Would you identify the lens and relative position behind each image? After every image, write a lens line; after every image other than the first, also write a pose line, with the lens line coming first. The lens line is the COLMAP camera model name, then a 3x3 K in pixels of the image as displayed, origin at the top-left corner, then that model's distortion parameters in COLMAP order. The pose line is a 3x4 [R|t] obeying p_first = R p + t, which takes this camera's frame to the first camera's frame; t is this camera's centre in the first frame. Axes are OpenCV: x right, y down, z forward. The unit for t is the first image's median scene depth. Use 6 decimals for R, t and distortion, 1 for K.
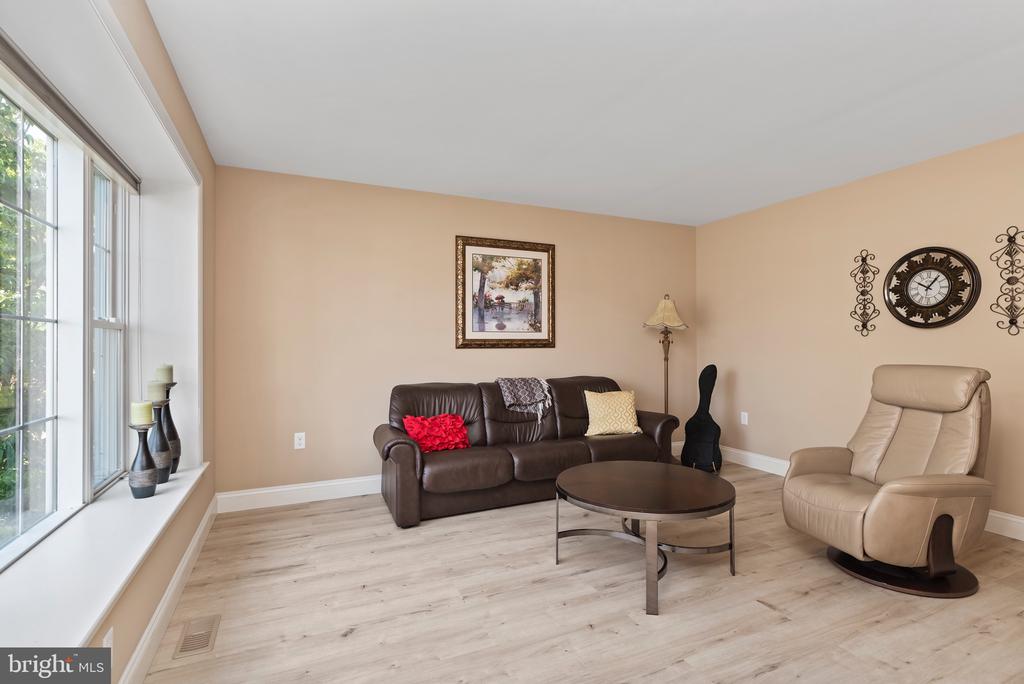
lens RADIAL K [[502.8, 0, 538.4], [0, 502.8, 339.5], [0, 0, 1]] dist [0.002624, 0.000599]
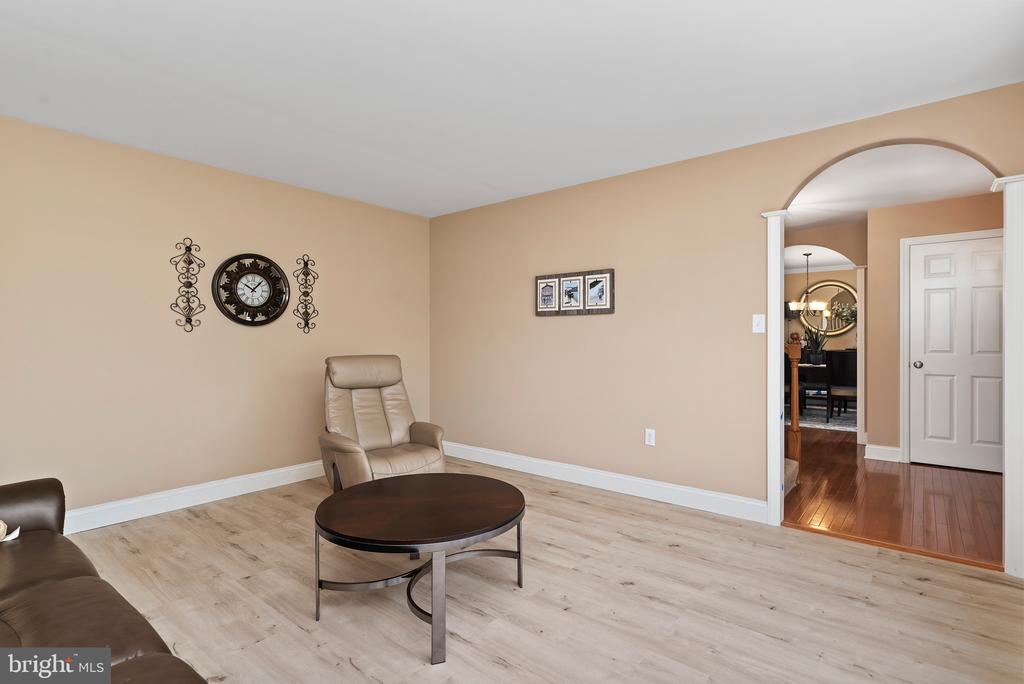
lens RADIAL K [[502.8, 0, 512.2], [0, 502.8, 336.8], [0, 0, 1]] dist [0.002624, 0.000599]
pose [[-0.406703, 0.002938, 0.913556, -0.480826], [-0.007091, 0.999955, -0.006373, 0.004996], [-0.913533, -0.009070, -0.406664, 0.912874]]
